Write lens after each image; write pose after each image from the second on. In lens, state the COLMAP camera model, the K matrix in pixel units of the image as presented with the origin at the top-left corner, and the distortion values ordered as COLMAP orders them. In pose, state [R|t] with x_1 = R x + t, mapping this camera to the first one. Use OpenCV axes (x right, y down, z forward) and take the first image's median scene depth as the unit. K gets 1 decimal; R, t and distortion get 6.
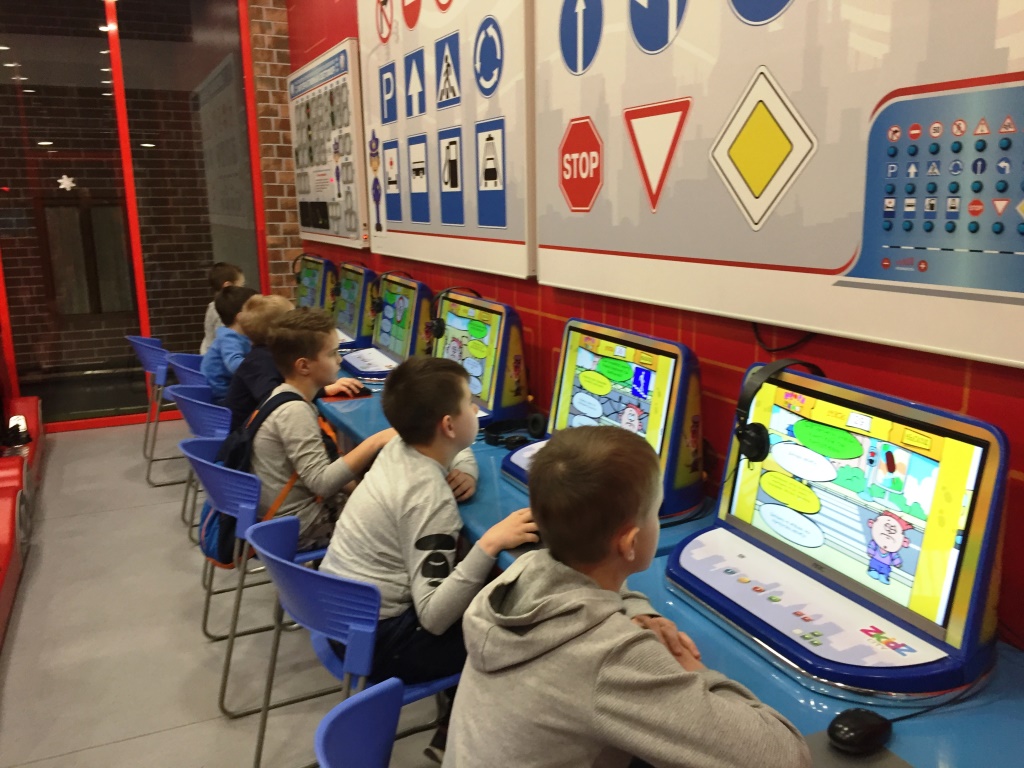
lens RADIAL K [[874.8, 0, 512.0], [0, 874.8, 384.0], [0, 0, 1]] dist [0.044138, -0.005134]
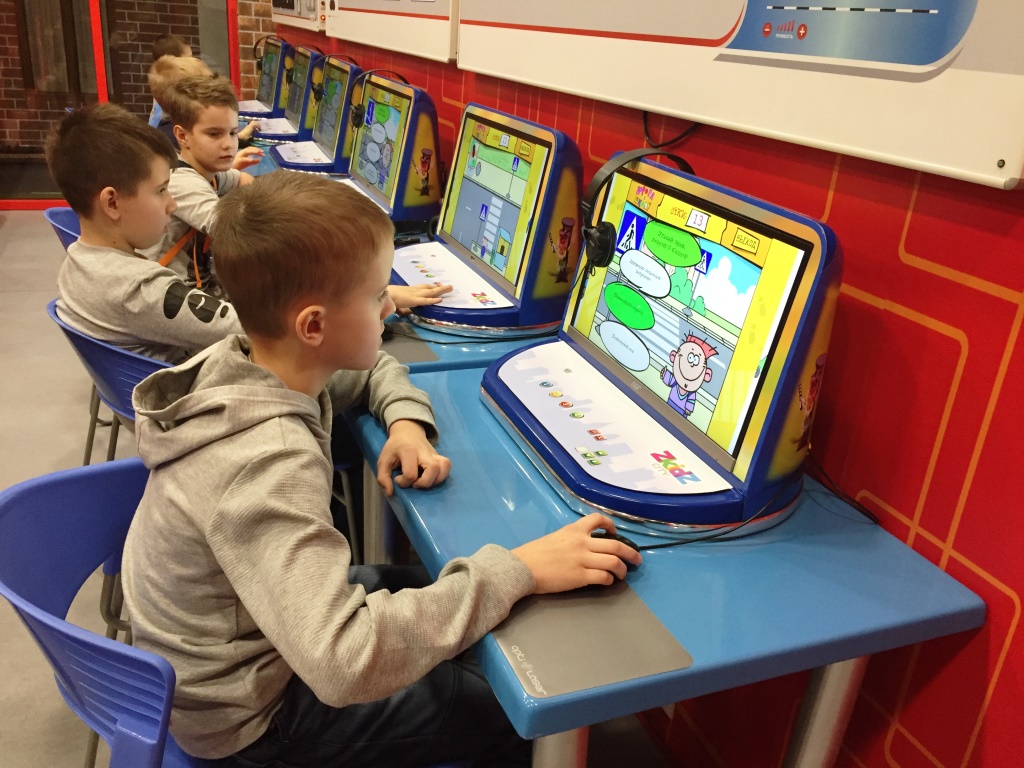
lens RADIAL K [[874.8, 0, 512.0], [0, 874.8, 384.0], [0, 0, 1]] dist [0.044138, -0.005134]
pose [[0.995096, 0.097734, -0.015257, 0.222168], [-0.093400, 0.979140, 0.180450, 0.055365], [0.032574, -0.178140, 0.983466, 0.125475]]
